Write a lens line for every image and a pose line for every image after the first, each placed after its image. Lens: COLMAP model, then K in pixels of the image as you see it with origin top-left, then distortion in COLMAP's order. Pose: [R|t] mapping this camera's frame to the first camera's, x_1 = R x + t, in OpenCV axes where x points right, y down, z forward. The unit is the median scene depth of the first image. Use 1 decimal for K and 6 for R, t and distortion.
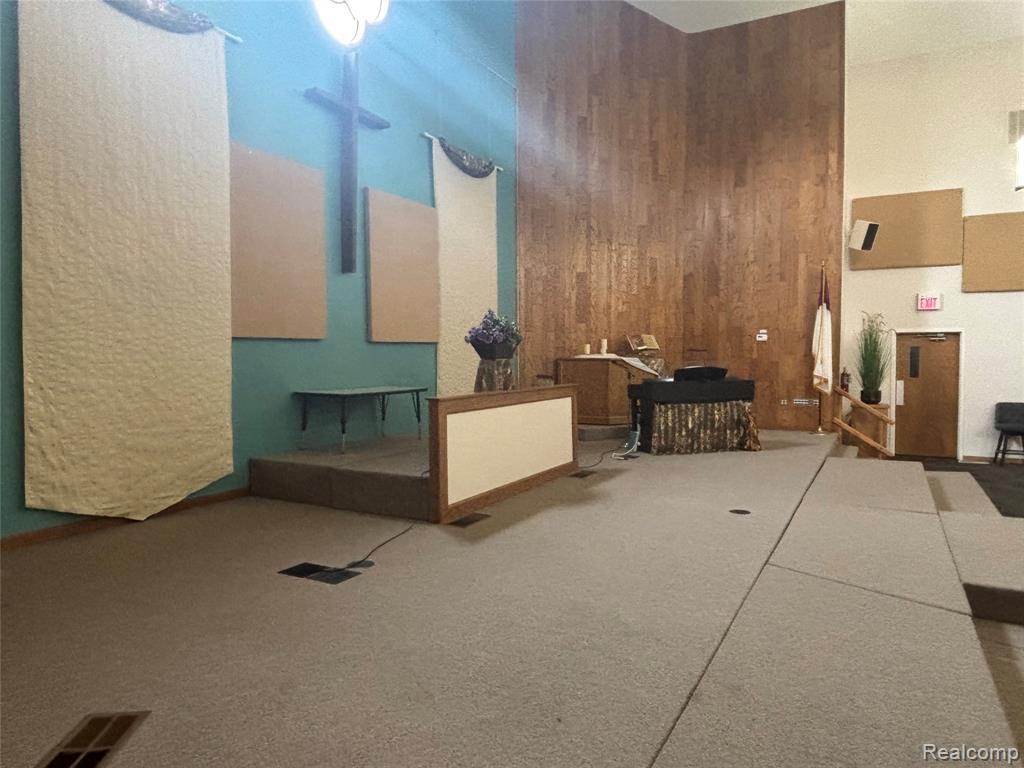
lens RADIAL K [[669.8, 0, 512.8], [0, 669.8, 390.2], [0, 0, 1]] dist [0.000809, -0.002714]
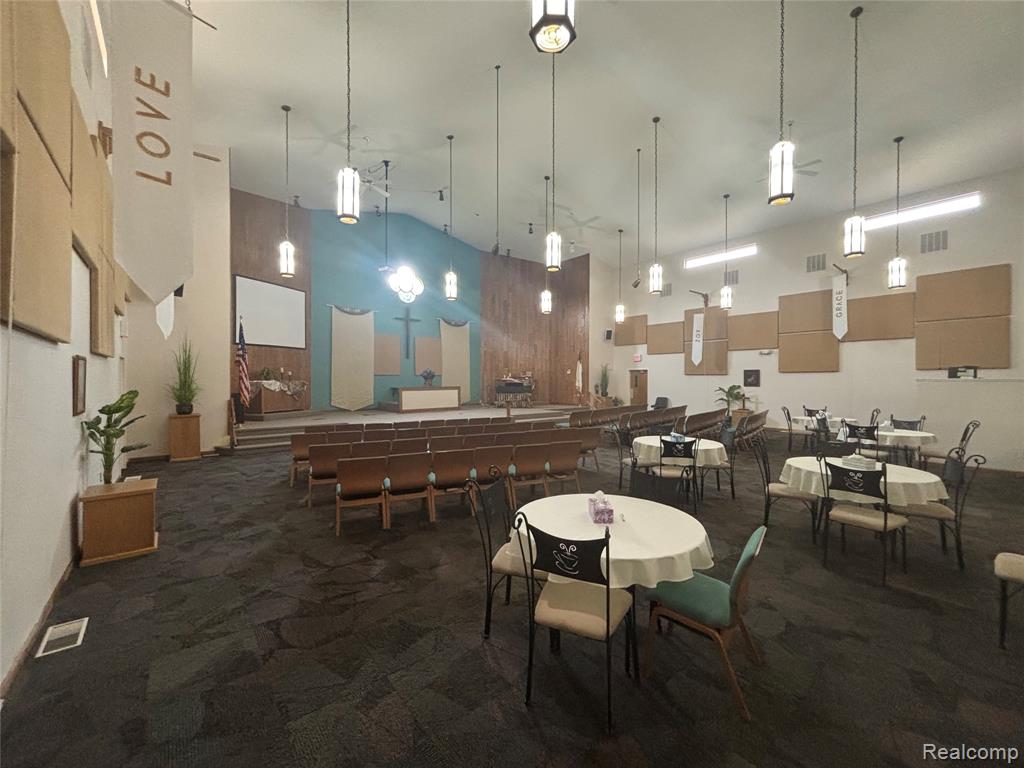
lens RADIAL K [[412.4, 0, 512.0], [0, 412.4, 384.0], [0, 0, 1]] dist [-0.000953, -0.000637]
pose [[0.928873, 0.006721, -0.370337, 0.816651], [-0.019277, 0.999358, -0.030215, 0.027131], [0.369896, 0.035205, 0.928406, -0.696719]]
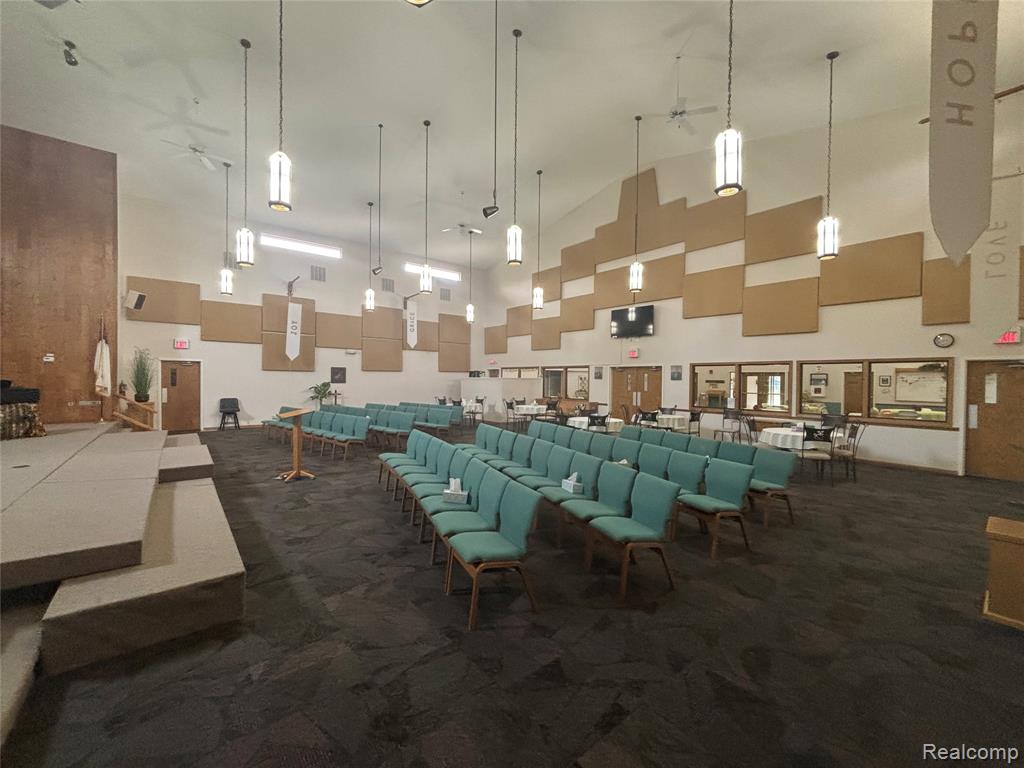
lens RADIAL K [[412.4, 0, 512.0], [0, 412.4, 384.0], [0, 0, 1]] dist [-0.000953, -0.000637]
pose [[0.375617, -0.005705, 0.926758, -0.068692], [0.032446, 0.999449, -0.006998, 0.011891], [-0.926207, 0.032698, 0.375595, -0.238455]]
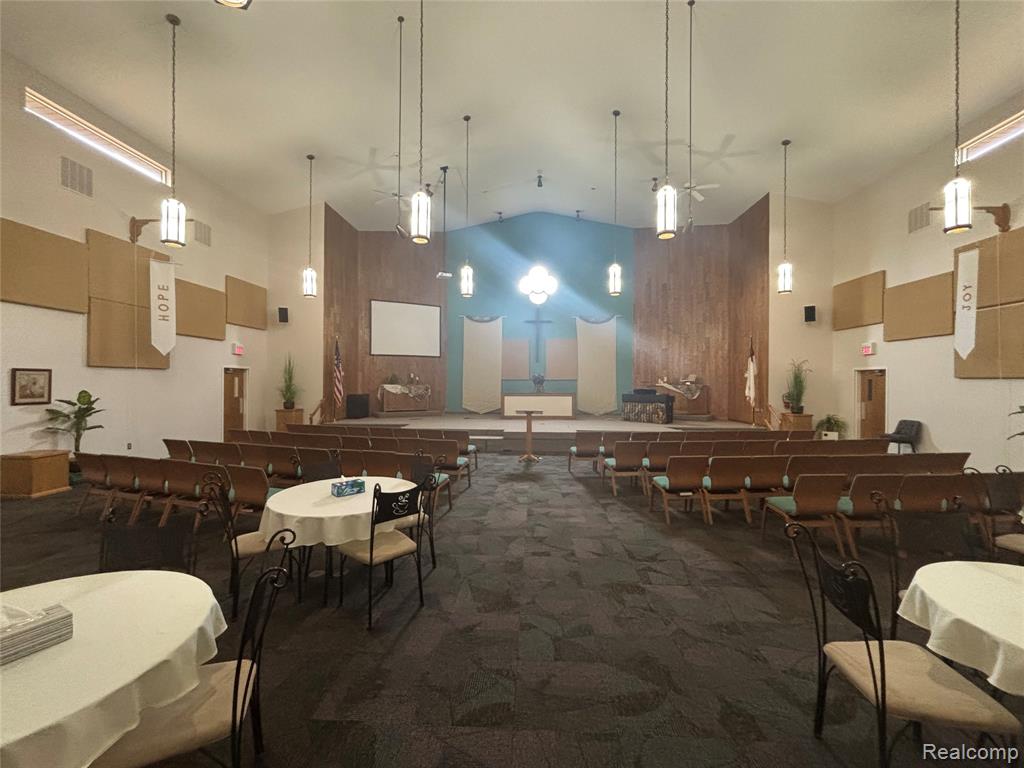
lens RADIAL K [[406.4, 0, 512.0], [0, 406.4, 384.0], [0, 0, 1]] dist [0.000576, -0.000437]
pose [[0.434262, 0.007315, -0.900757, 1.168058], [-0.047273, 0.998774, -0.014679, -0.005248], [0.899545, 0.048956, 0.434075, -0.099528]]
